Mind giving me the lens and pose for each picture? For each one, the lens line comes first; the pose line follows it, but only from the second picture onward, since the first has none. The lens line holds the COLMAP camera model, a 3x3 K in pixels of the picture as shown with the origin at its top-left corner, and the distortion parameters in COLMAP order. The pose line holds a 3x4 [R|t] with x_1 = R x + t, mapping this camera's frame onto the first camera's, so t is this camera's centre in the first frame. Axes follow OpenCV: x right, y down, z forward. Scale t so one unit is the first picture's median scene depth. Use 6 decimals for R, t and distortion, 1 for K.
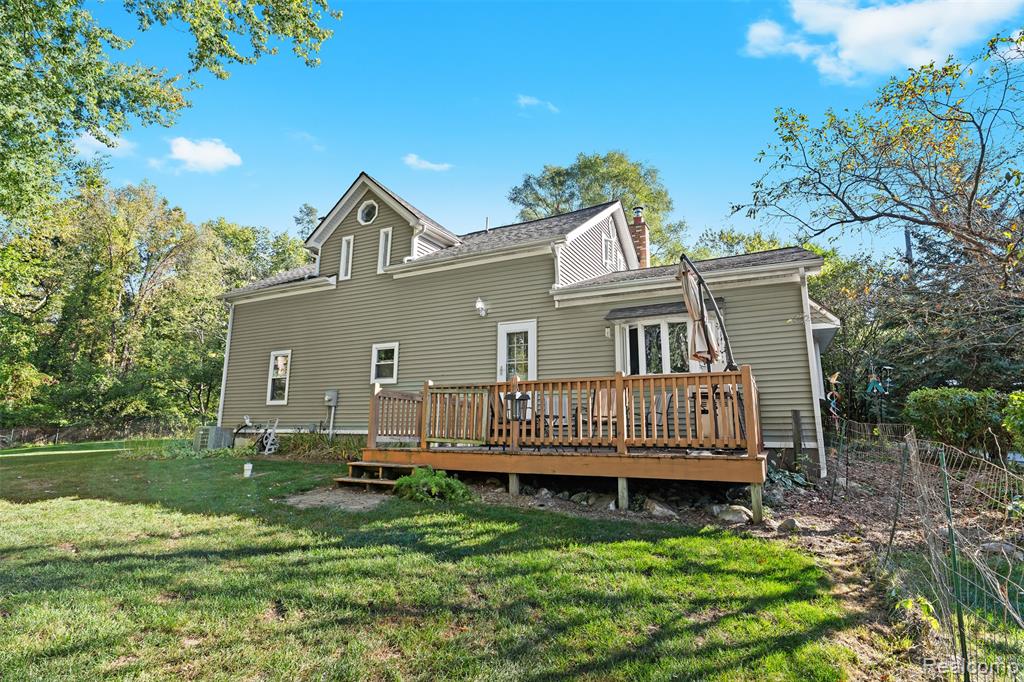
lens RADIAL K [[524.0, 0, 506.3], [0, 524.0, 341.9], [0, 0, 1]] dist [-0.015023, 0.000815]
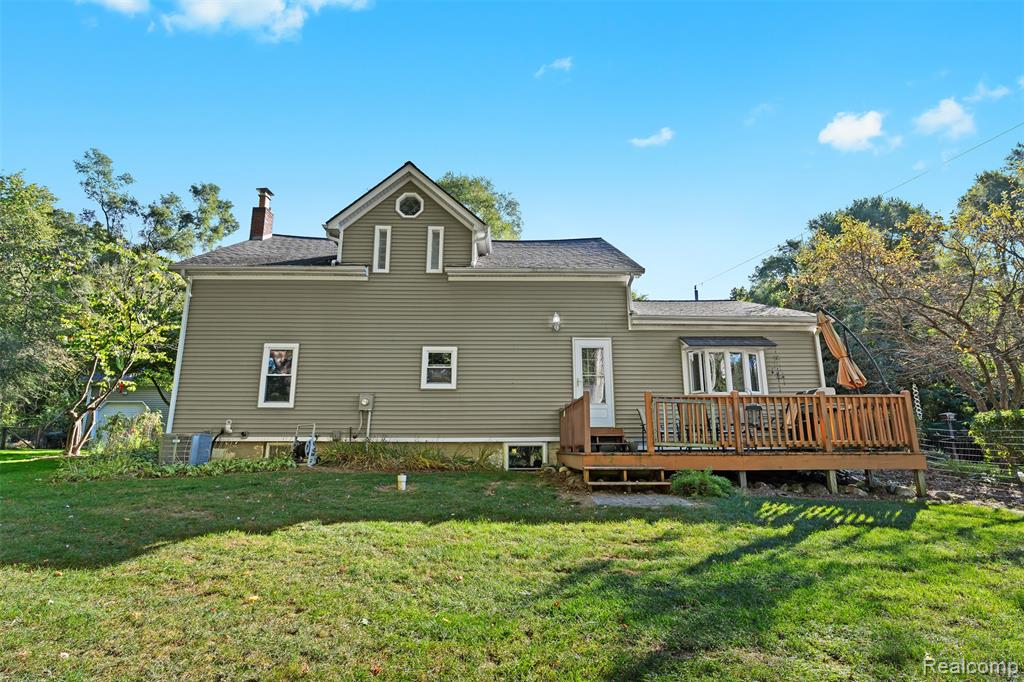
lens RADIAL K [[524.0, 0, 502.8], [0, 524.0, 338.7], [0, 0, 1]] dist [-0.015023, 0.000815]
pose [[0.881433, 0.089521, 0.463748, -0.570370], [-0.076878, 0.995972, -0.046140, 0.023305], [-0.466011, 0.005017, 0.884765, 0.099097]]
